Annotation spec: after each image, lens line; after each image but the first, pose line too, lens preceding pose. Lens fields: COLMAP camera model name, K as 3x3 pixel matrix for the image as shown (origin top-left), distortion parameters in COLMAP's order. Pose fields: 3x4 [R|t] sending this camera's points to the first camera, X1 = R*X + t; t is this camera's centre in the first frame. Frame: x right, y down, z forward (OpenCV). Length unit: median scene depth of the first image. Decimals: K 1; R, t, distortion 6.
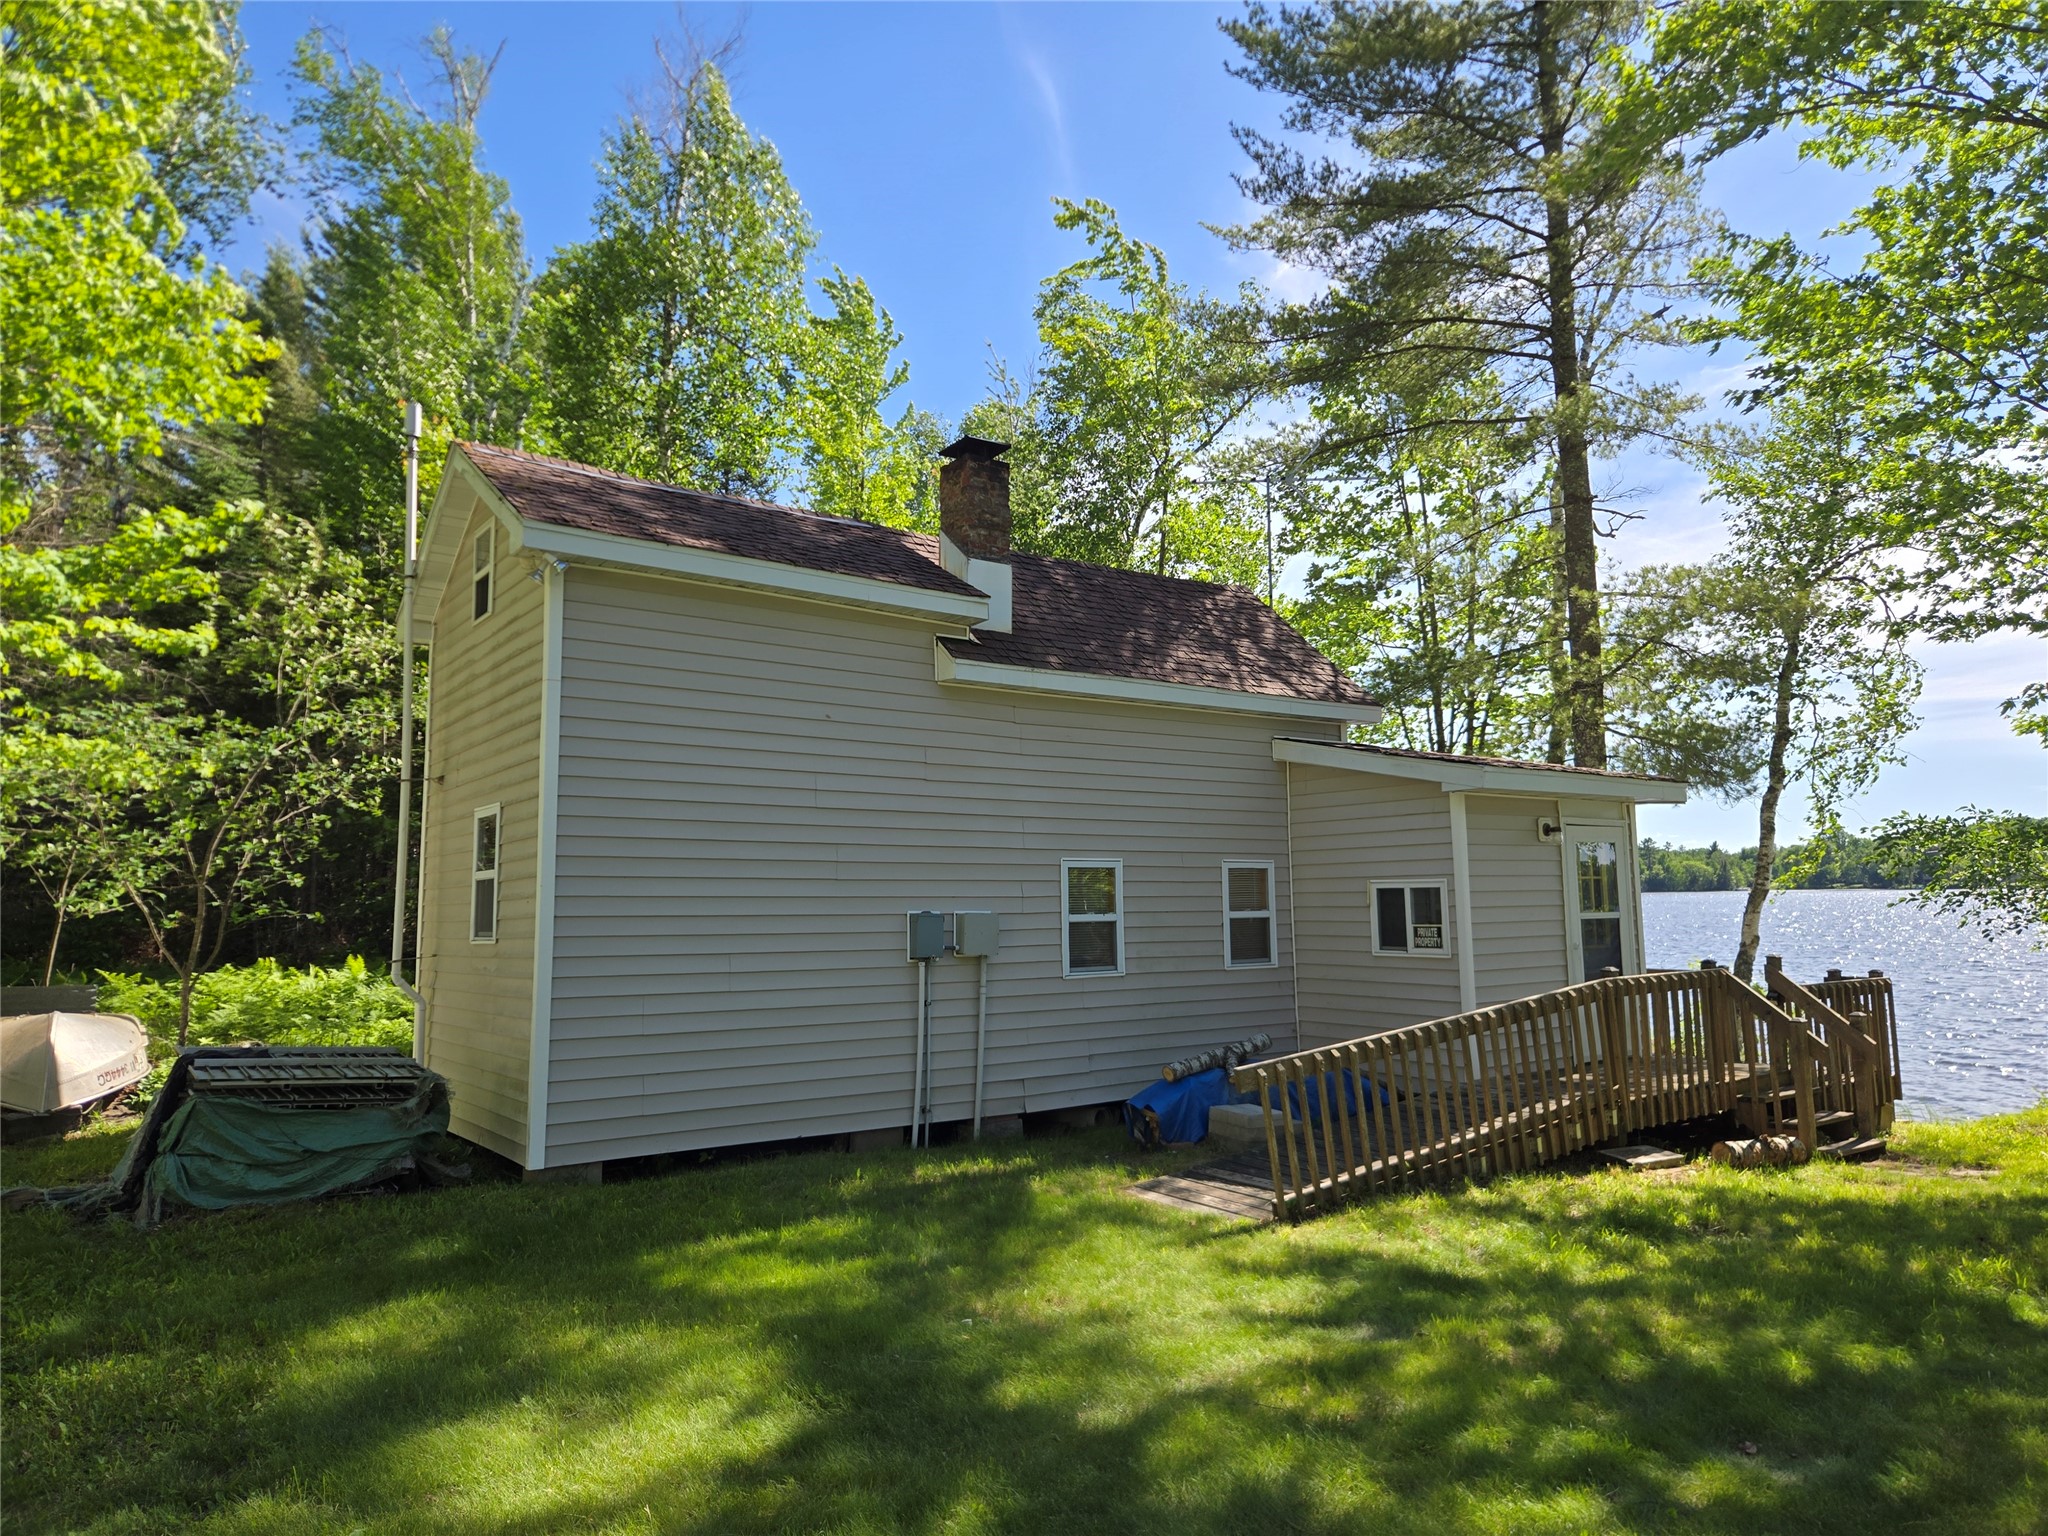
lens RADIAL K [[1350.6, 0, 1015.9], [0, 1350.6, 766.2], [0, 0, 1]] dist [0.073446, -0.052649]
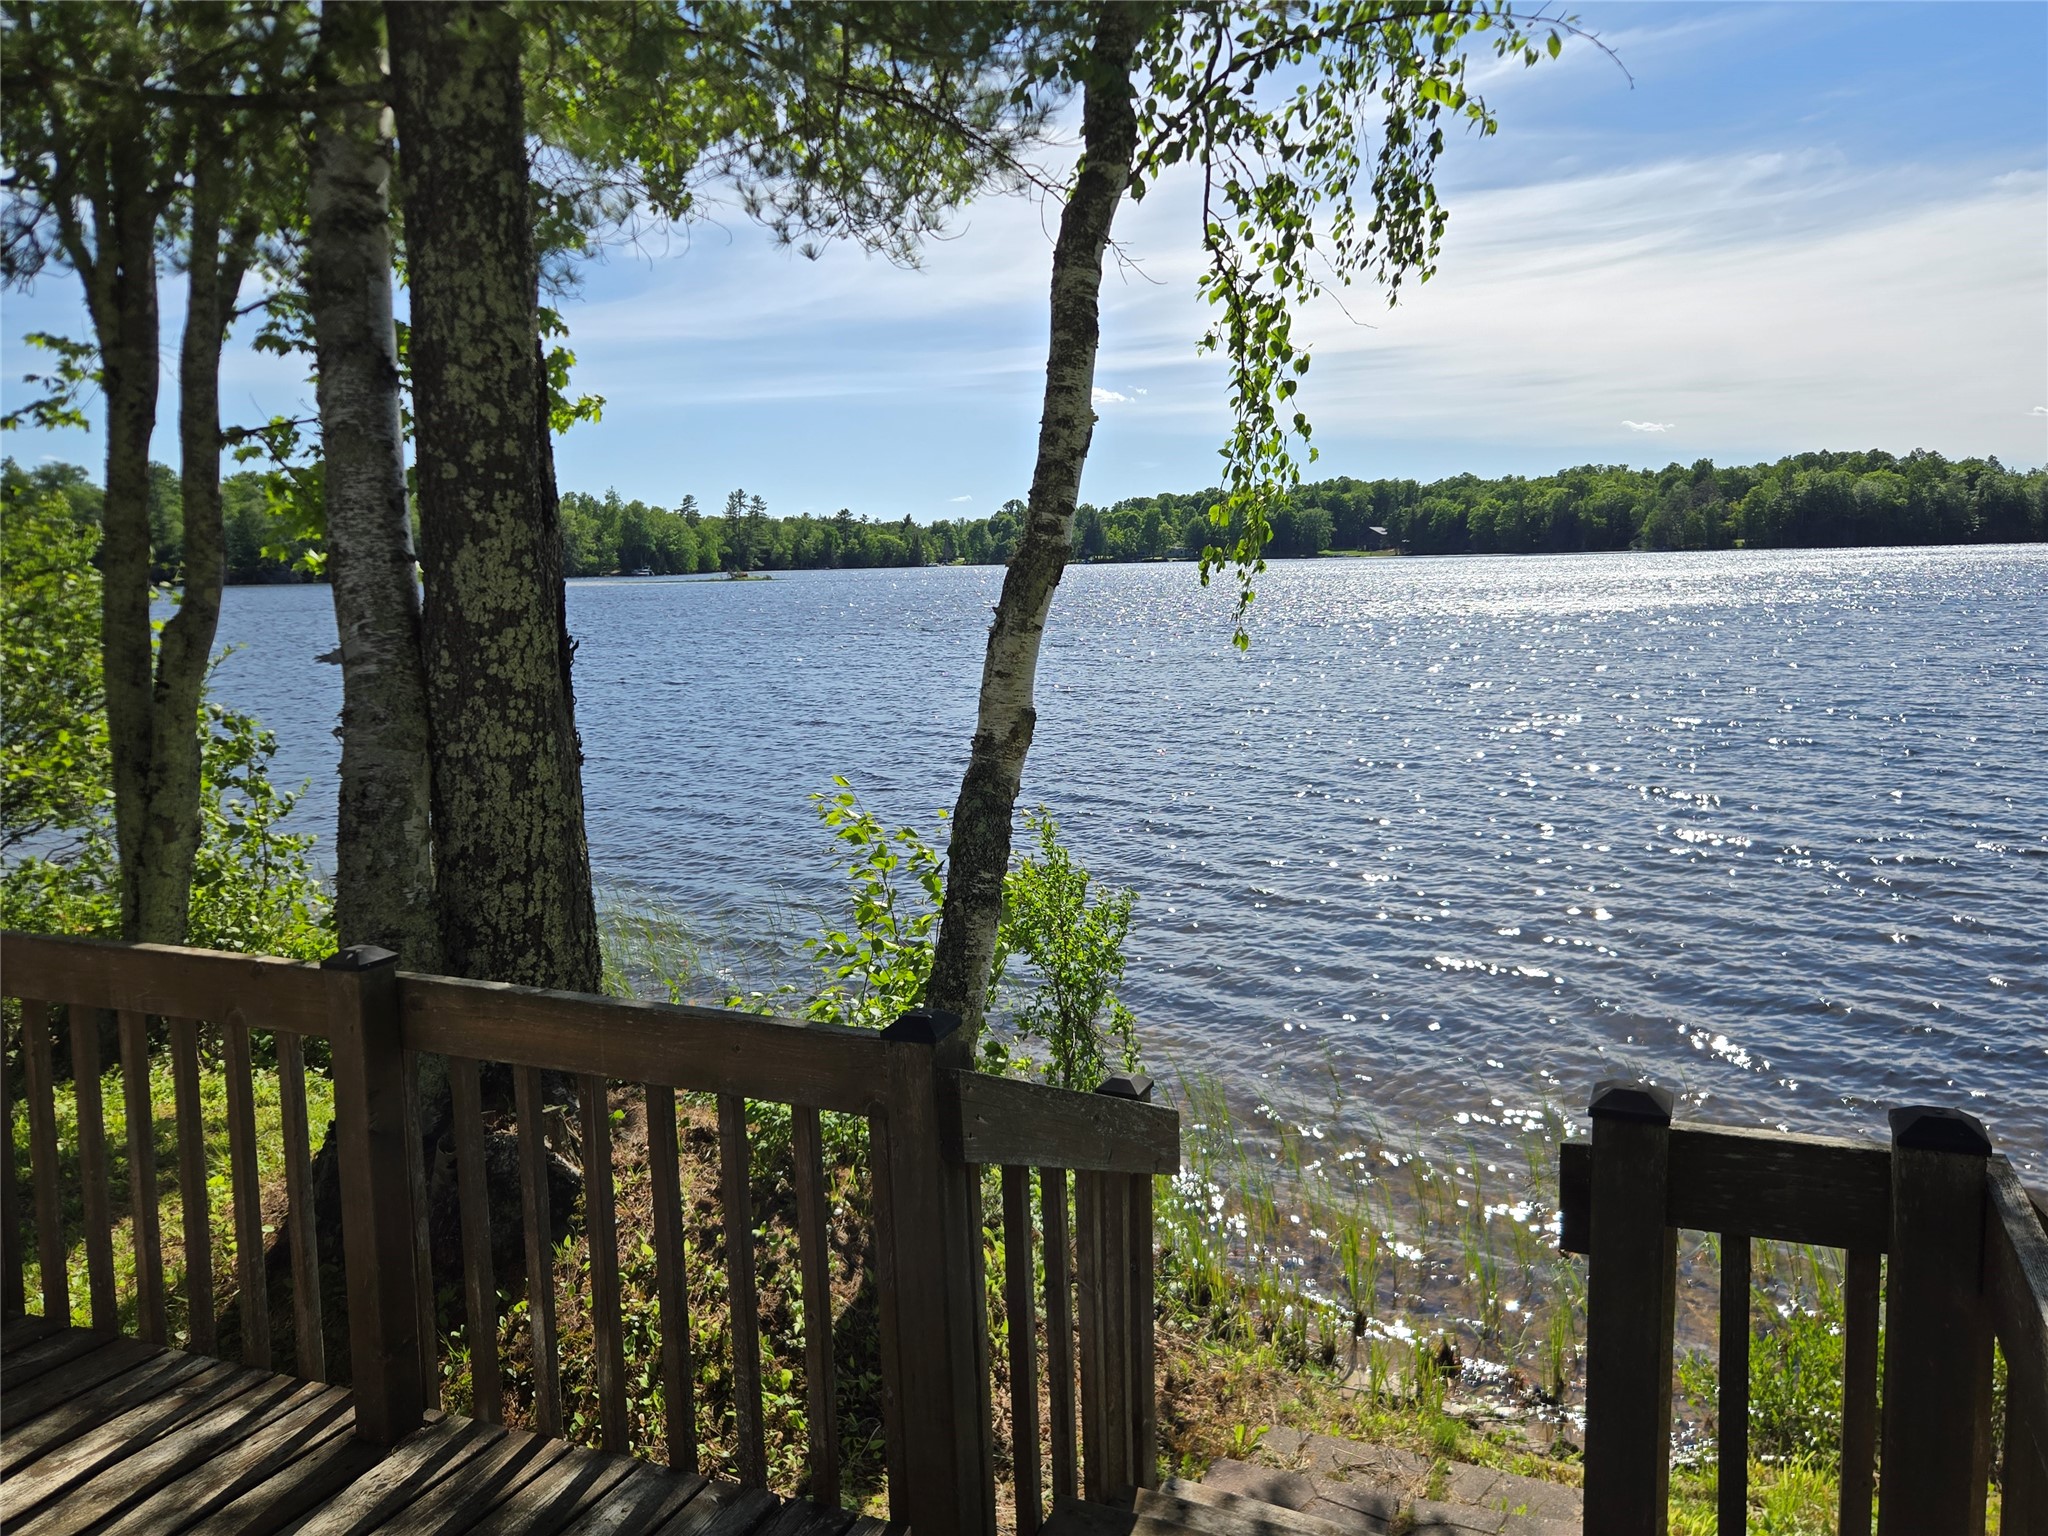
lens RADIAL K [[1515.1, 0, 960.7], [0, 1515.1, 765.6], [0, 0, 1]] dist [0.047878, -0.000391]
pose [[0.875175, -0.068393, 0.478948, 0.496750], [-0.037663, 0.977322, 0.208381, 0.092120], [-0.482339, -0.200409, 0.852752, 0.972860]]
